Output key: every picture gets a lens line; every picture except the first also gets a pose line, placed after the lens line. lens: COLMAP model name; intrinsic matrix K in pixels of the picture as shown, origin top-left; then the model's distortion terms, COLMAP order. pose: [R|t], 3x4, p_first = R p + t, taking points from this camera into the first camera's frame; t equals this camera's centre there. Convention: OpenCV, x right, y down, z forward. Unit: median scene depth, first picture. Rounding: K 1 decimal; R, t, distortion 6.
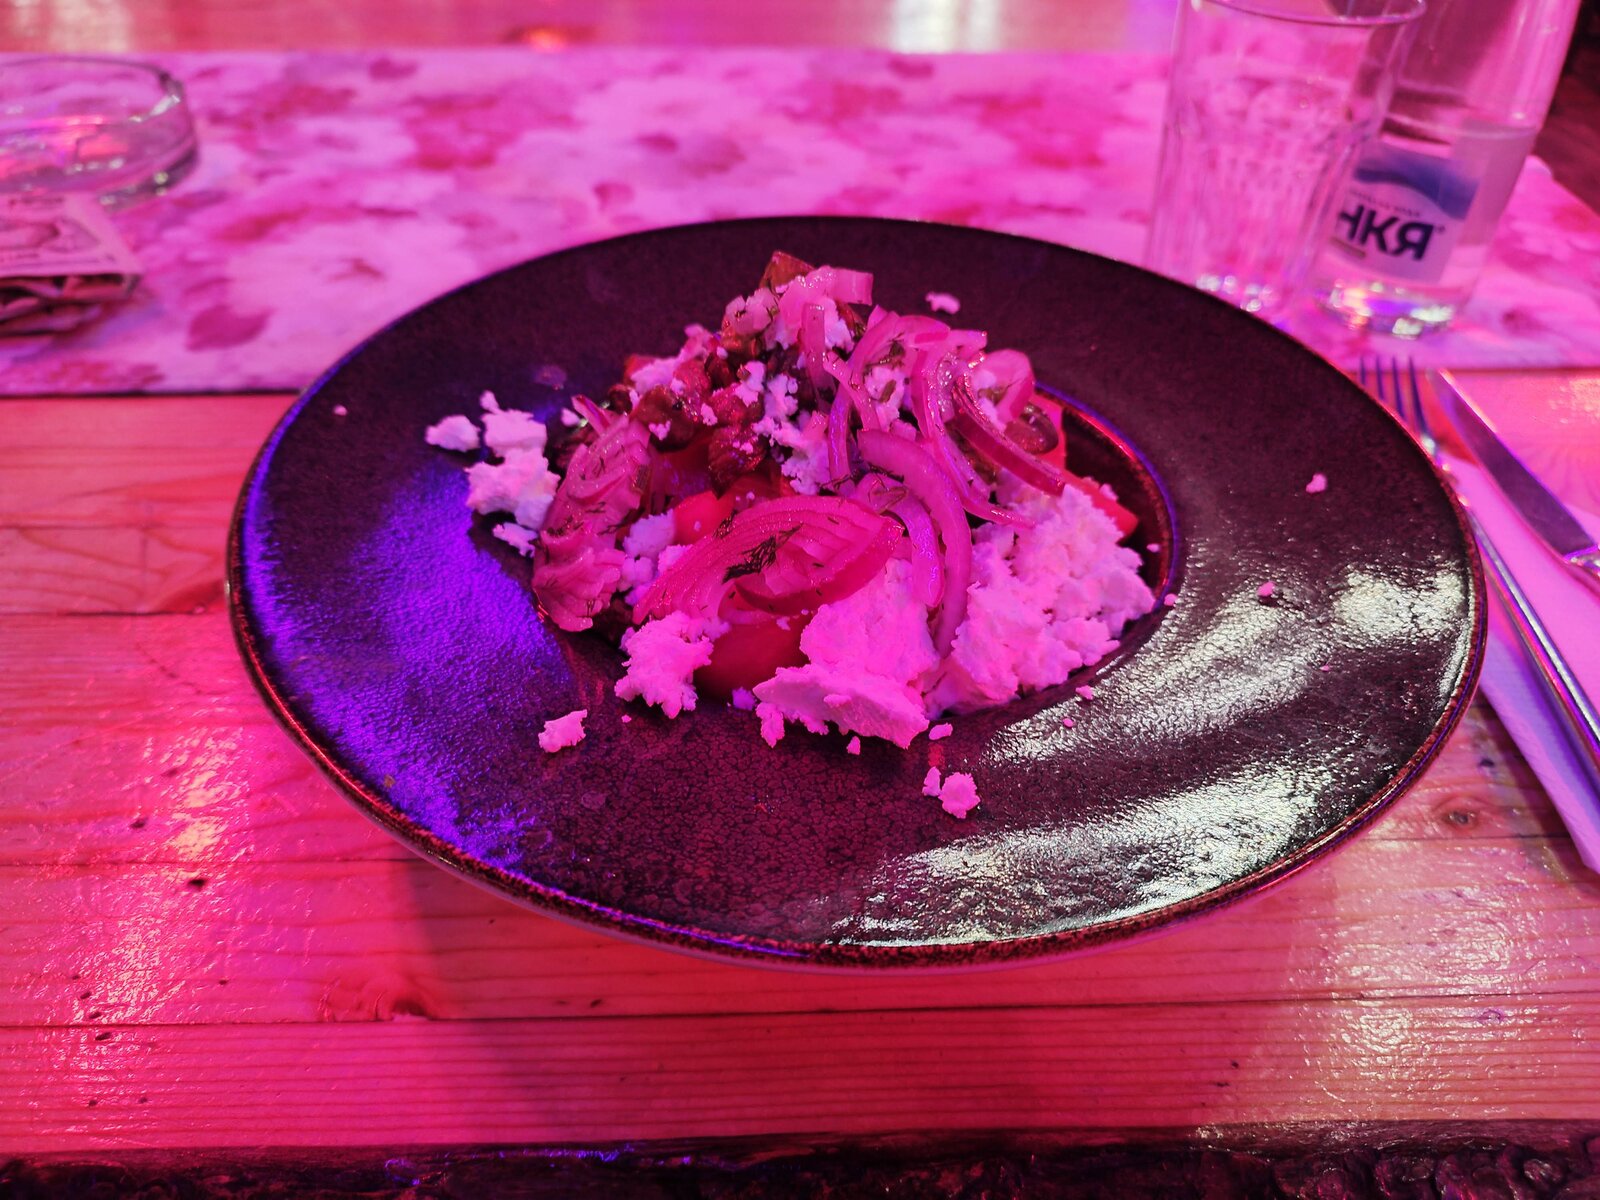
lens RADIAL K [[1179.3, 0, 800.2], [0, 1179.3, 628.8], [0, 0, 1]] dist [0.003124, -0.037725]
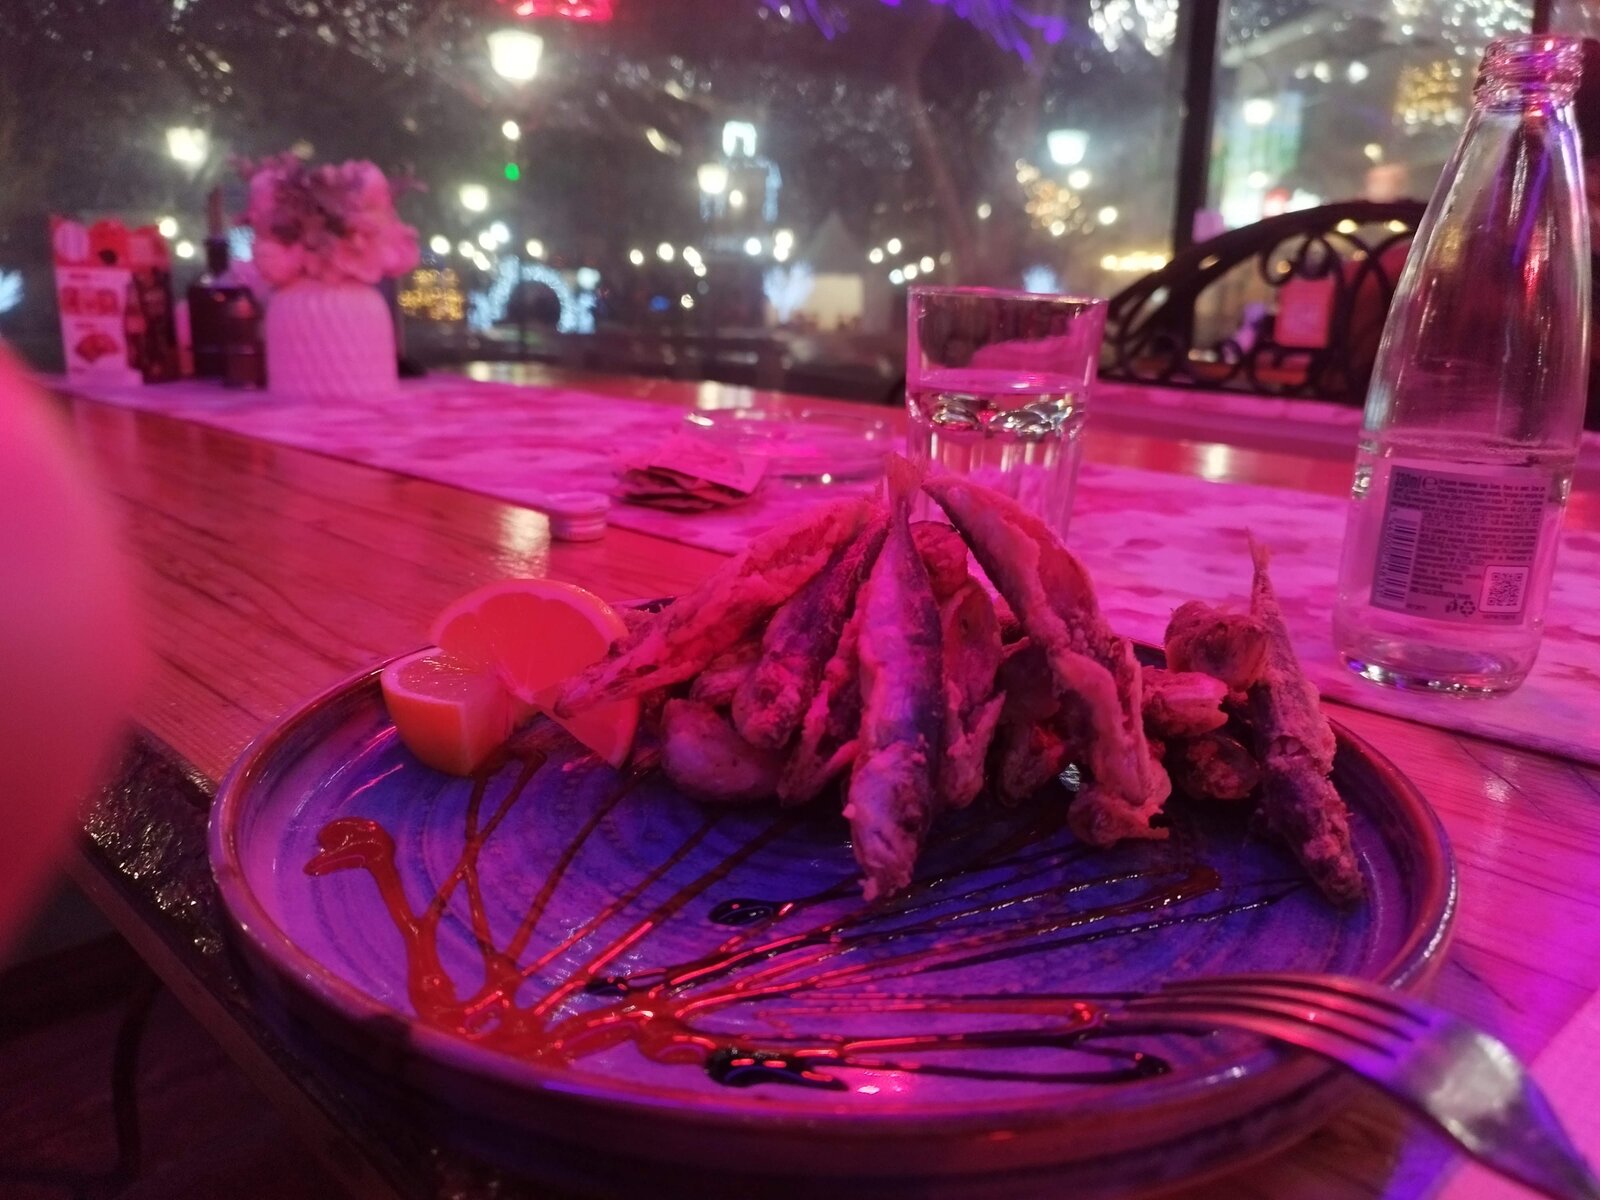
lens RADIAL K [[1179.3, 0, 796.1], [0, 1179.3, 595.5], [0, 0, 1]] dist [0.003124, -0.037725]
pose [[0.695890, 0.186403, -0.693535, 0.431702], [-0.485957, 0.833268, -0.263648, 0.127783], [0.528756, 0.520498, 0.670447, 0.140596]]
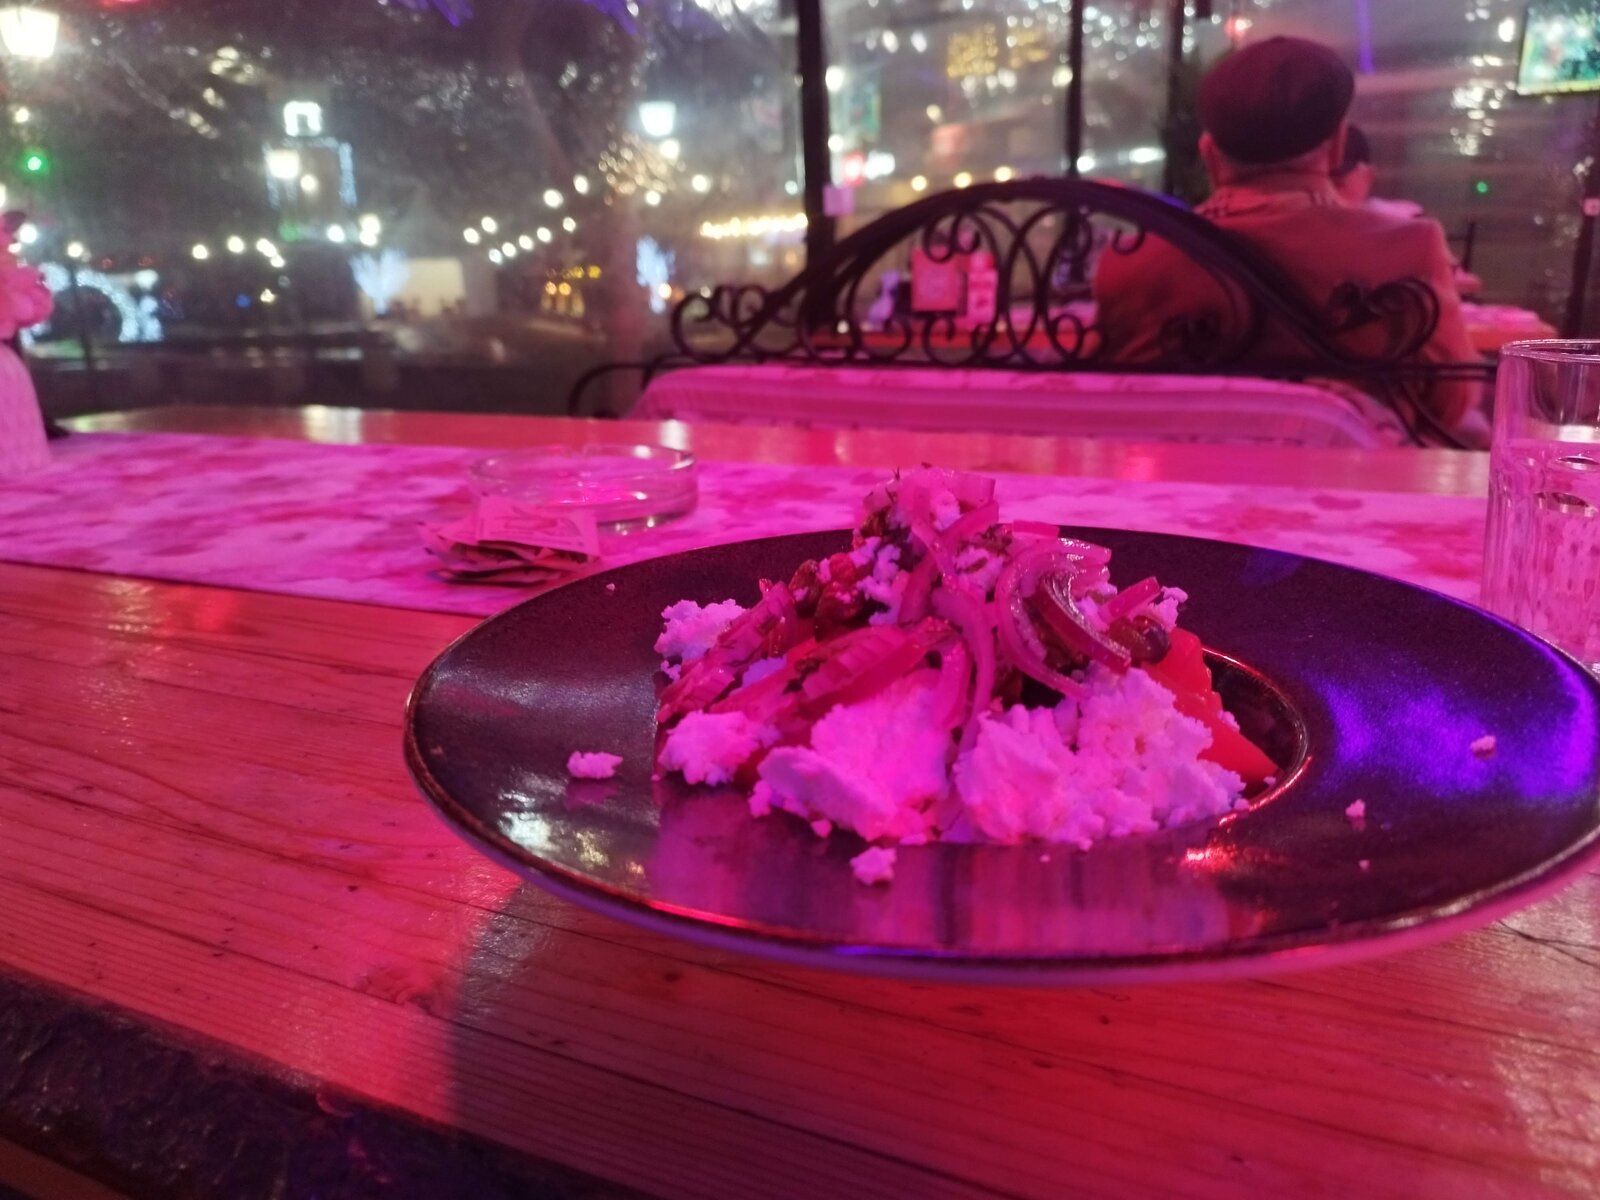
lens RADIAL K [[1179.3, 0, 800.6], [0, 1179.3, 599.9], [0, 0, 1]] dist [0.003124, -0.037725]
pose [[0.887669, 0.086862, -0.452216, 0.219985], [-0.268903, 0.894990, -0.355927, 0.135024], [0.373812, 0.437547, 0.817812, 0.026520]]
